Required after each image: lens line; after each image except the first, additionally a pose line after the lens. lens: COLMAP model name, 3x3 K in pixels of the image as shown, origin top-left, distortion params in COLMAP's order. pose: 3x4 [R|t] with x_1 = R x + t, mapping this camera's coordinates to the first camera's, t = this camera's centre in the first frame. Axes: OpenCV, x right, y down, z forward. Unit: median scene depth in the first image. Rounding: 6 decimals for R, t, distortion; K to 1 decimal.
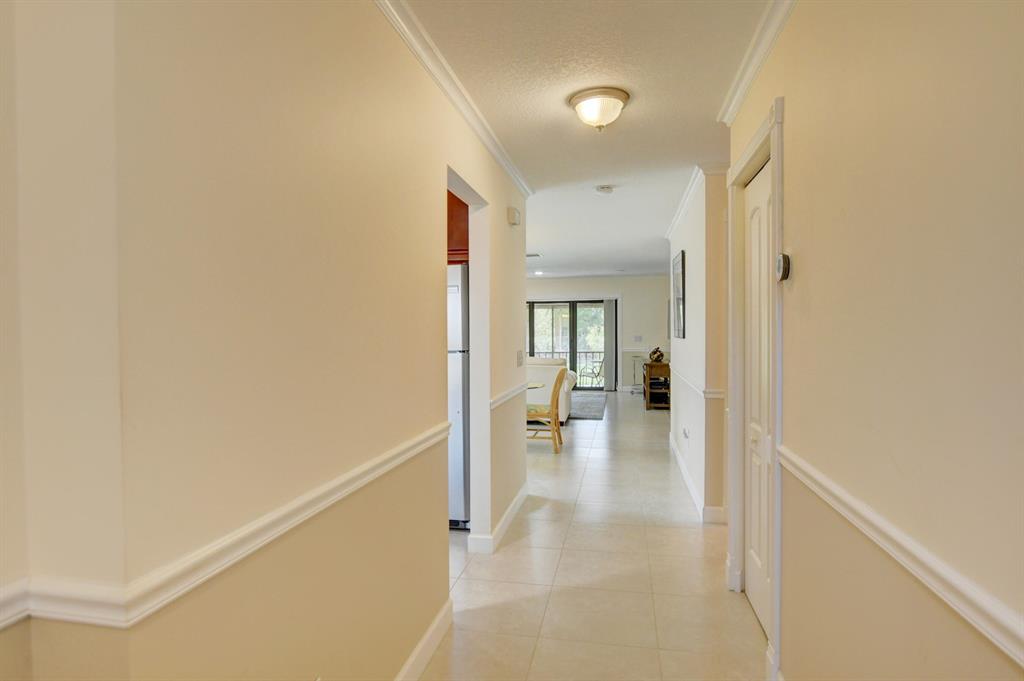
lens RADIAL K [[551.4, 0, 510.4], [0, 551.4, 337.8], [0, 0, 1]] dist [-0.028836, -0.001314]
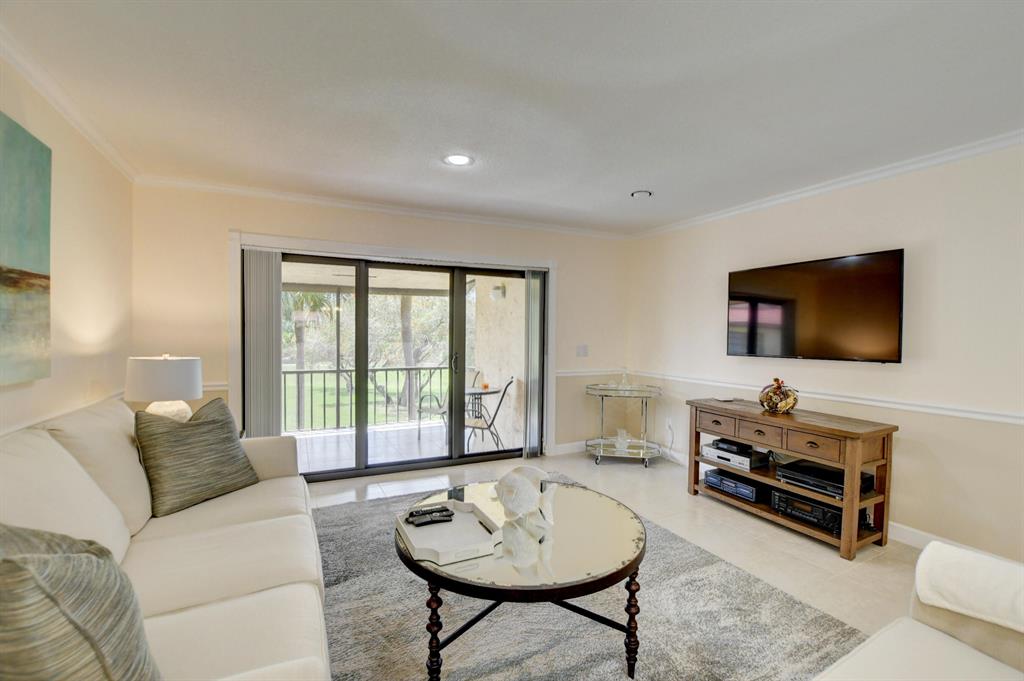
lens RADIAL K [[452.4, 0, 510.5], [0, 452.4, 342.4], [0, 0, 1]] dist [-0.020850, 0.000096]
pose [[0.791769, 0.000494, 0.610820, -0.081666], [-0.008152, 0.999919, 0.009757, -0.009814], [-0.610766, -0.012705, 0.791709, 0.702508]]
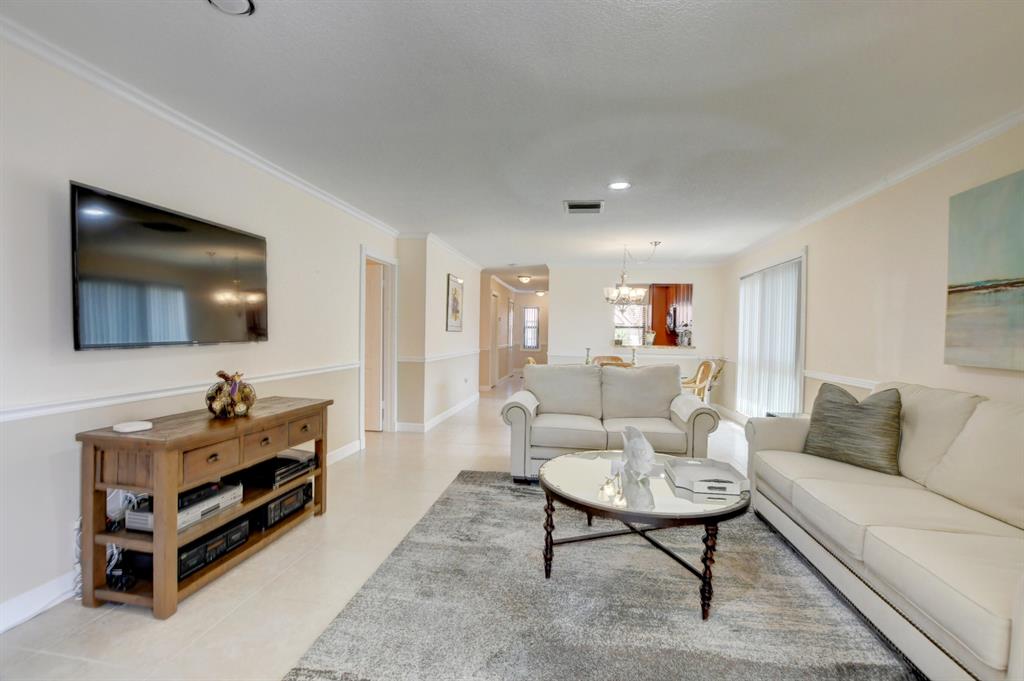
lens RADIAL K [[452.4, 0, 512.9], [0, 452.4, 341.1], [0, 0, 1]] dist [-0.020850, 0.000096]
pose [[-0.998293, -0.006632, -0.058023, 0.096699], [-0.008278, 0.999569, 0.028180, -0.008324], [0.057811, 0.028613, -0.997917, 1.039665]]
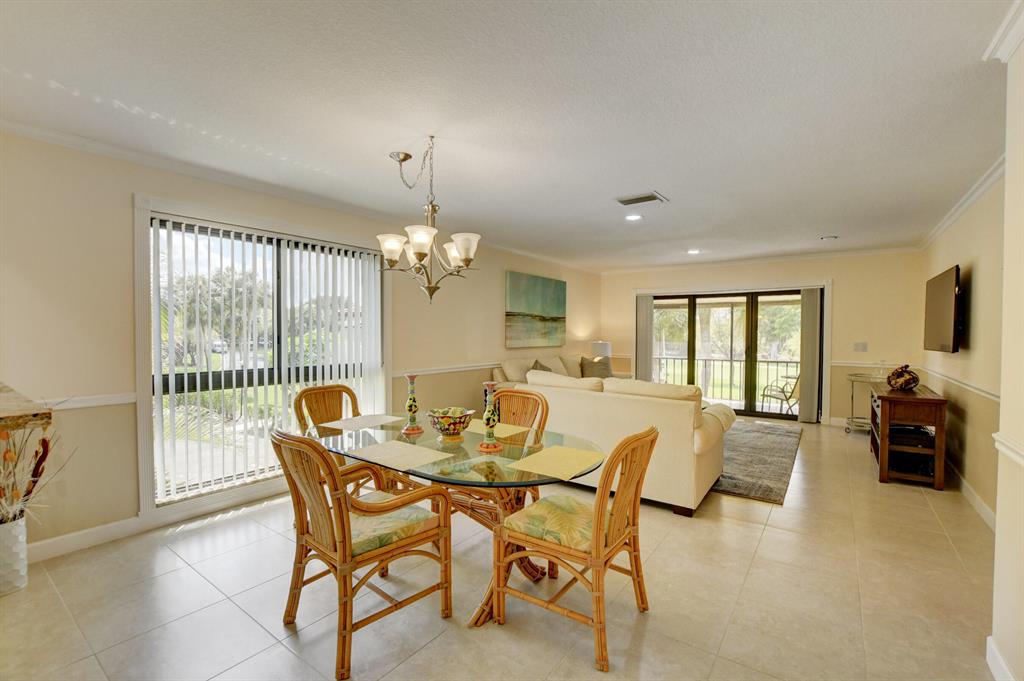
lens RADIAL K [[452.4, 0, 511.5], [0, 452.4, 340.8], [0, 0, 1]] dist [-0.020850, 0.000096]
pose [[0.911940, 0.018233, -0.409919, 0.070928], [-0.015293, 0.999828, 0.010450, -0.005138], [0.410039, -0.003261, 0.912062, 0.344312]]
